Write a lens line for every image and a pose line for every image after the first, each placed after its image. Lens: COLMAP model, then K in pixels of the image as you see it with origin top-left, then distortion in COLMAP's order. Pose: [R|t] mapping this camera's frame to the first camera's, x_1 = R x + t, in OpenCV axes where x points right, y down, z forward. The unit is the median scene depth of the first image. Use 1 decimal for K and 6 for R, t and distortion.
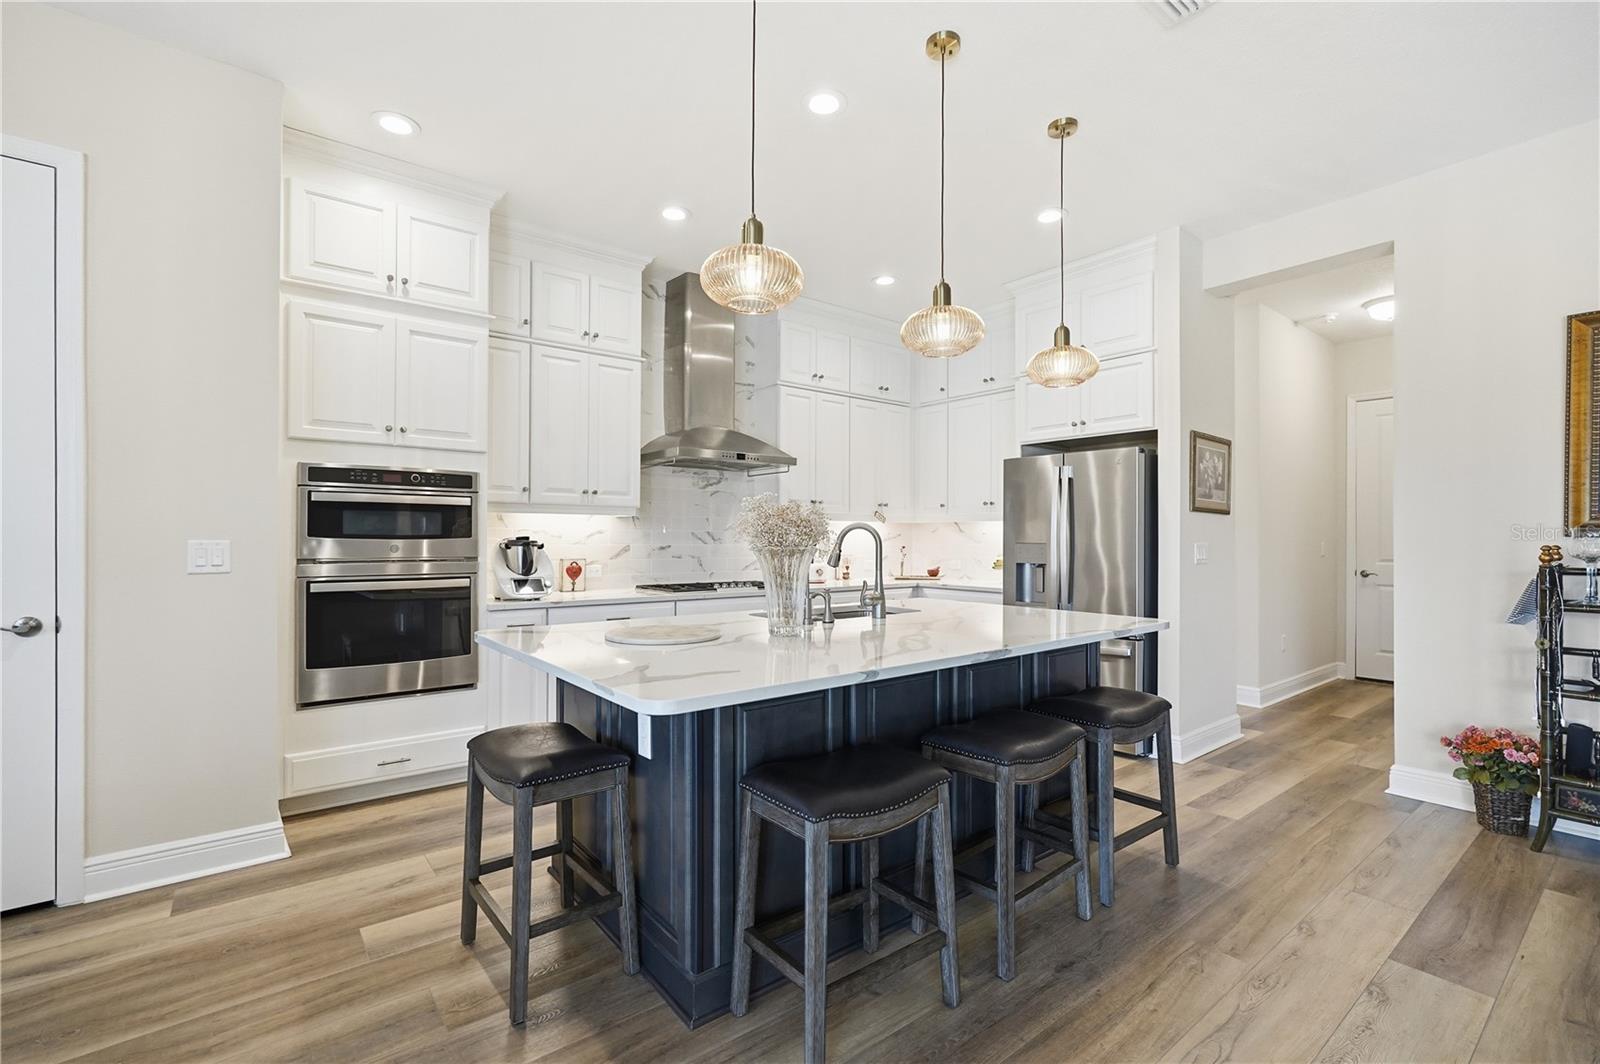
lens RADIAL K [[728.2, 0, 805.7], [0, 728.2, 529.1], [0, 0, 1]] dist [0.001608, 0.000996]
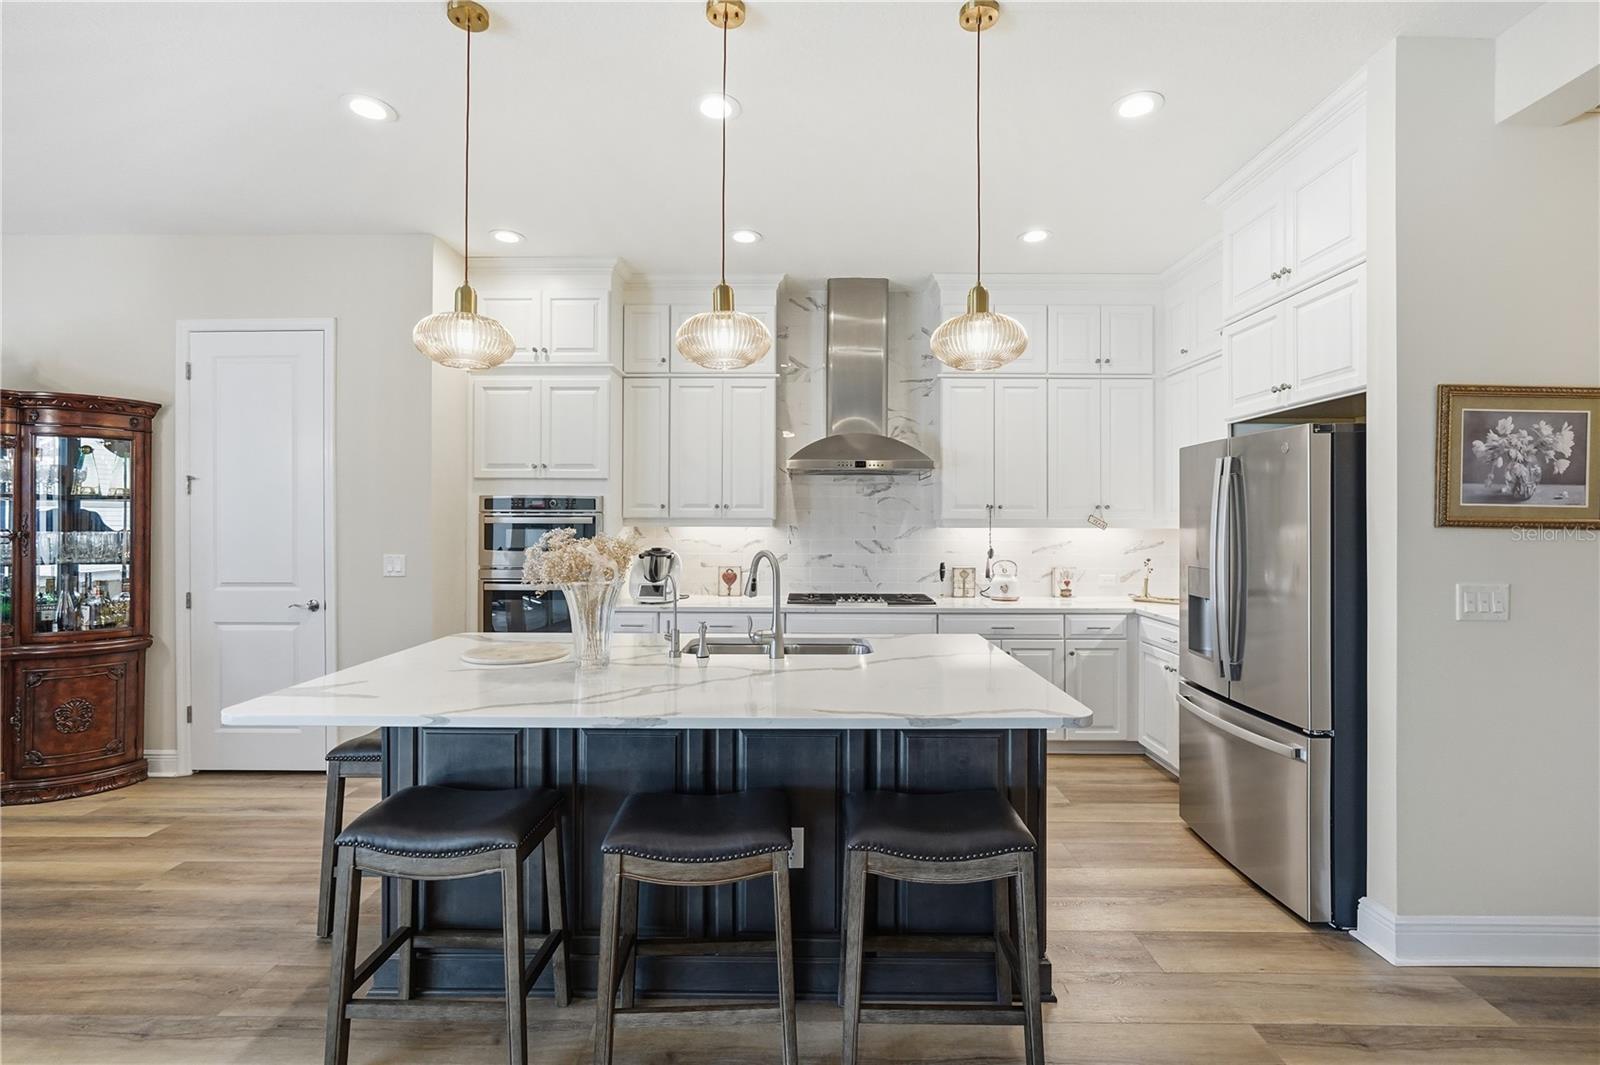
lens RADIAL K [[742.2, 0, 803.0], [0, 742.2, 512.8], [0, 0, 1]] dist [-0.000018, 0.000631]
pose [[0.765819, -0.007192, -0.643016, 0.560213], [0.008468, 0.999964, -0.001100, -0.042941], [0.643000, -0.004603, 0.765852, 0.255952]]
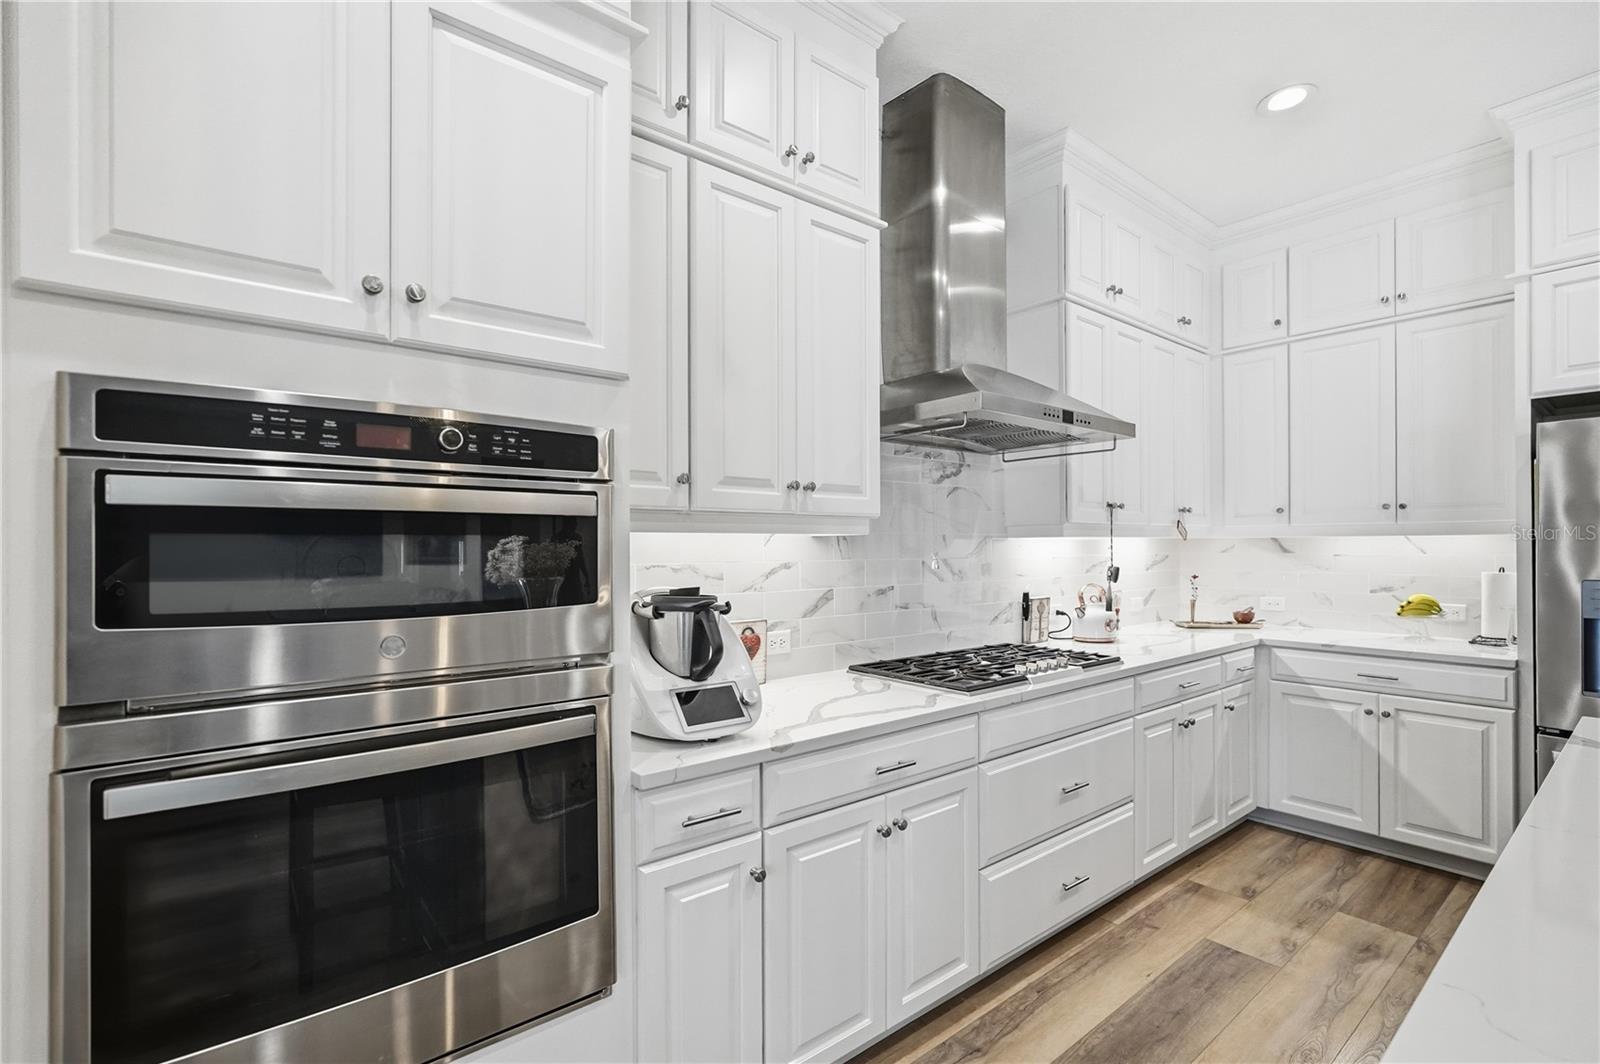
lens RADIAL K [[732.5, 0, 806.7], [0, 732.5, 532.5], [0, 0, 1]] dist [-0.004895, -0.000281]
pose [[0.999874, -0.006640, 0.014386, -0.331118], [0.006711, 0.999965, -0.004897, -0.020258], [-0.014353, 0.004993, 0.999885, 0.579408]]
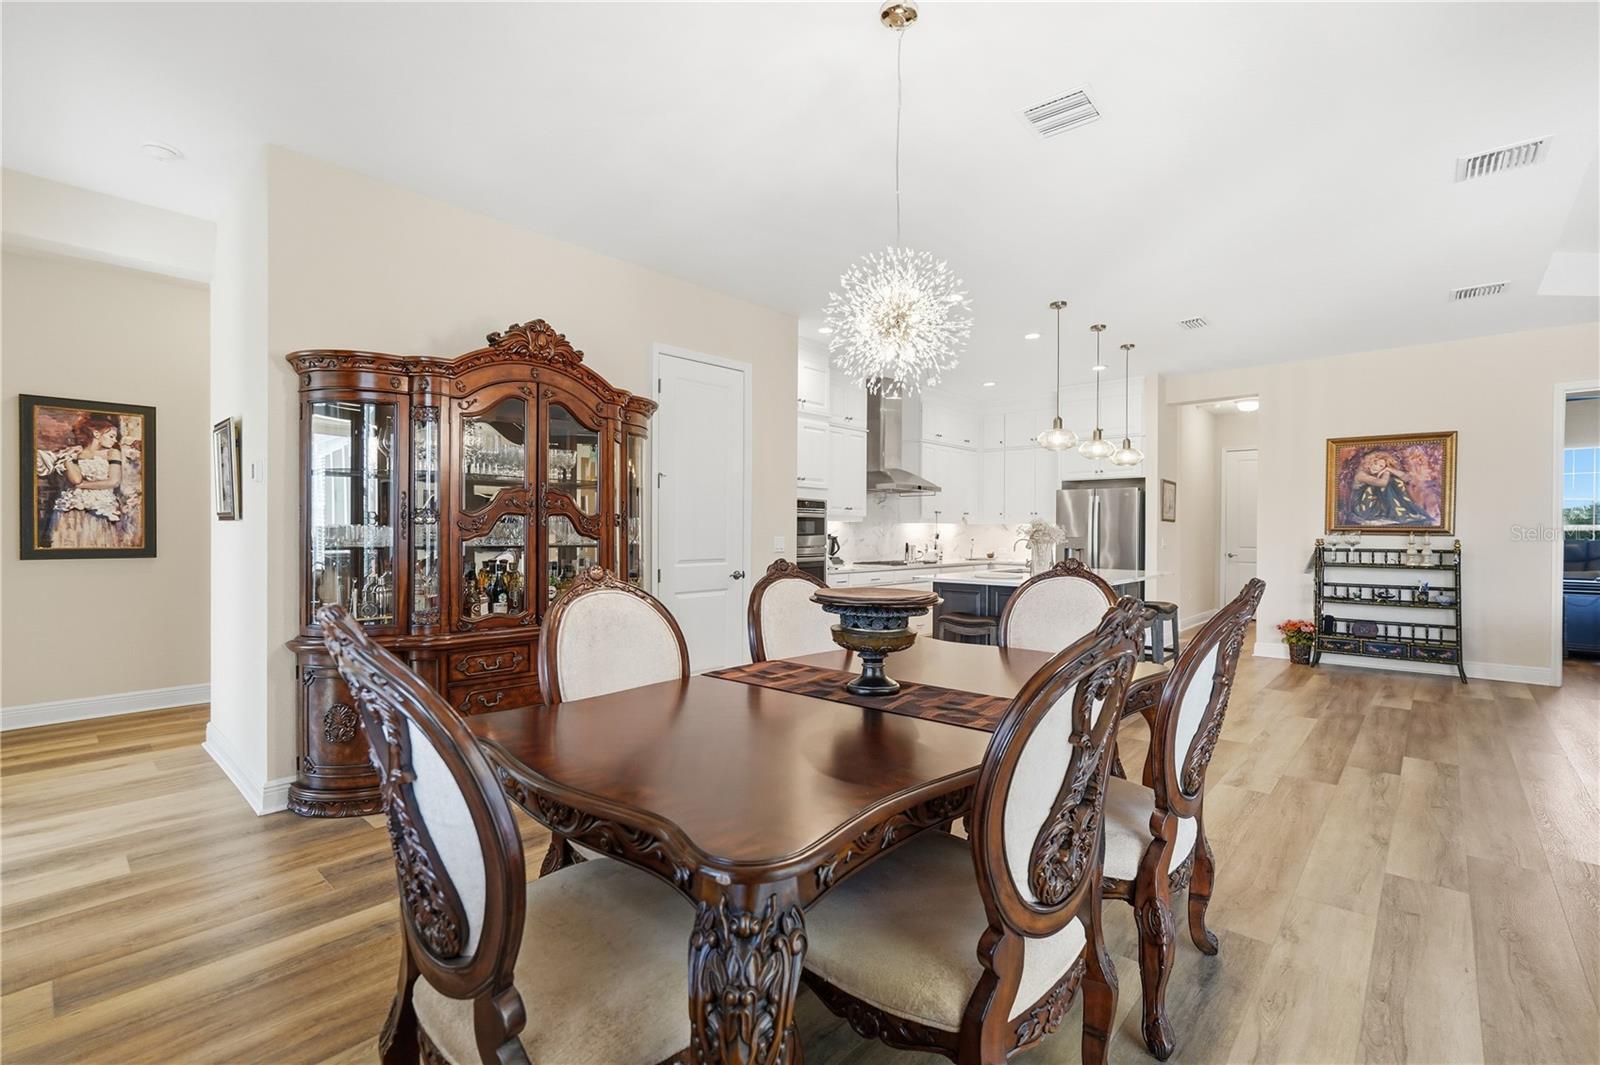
lens RADIAL K [[732.5, 0, 806.7], [0, 732.5, 533.0], [0, 0, 1]] dist [-0.004895, -0.000281]
pose [[0.985533, 0.000534, 0.169482, -0.766165], [-0.003165, 0.999879, 0.015254, -0.020033], [-0.169453, -0.015569, 0.985415, -0.790712]]
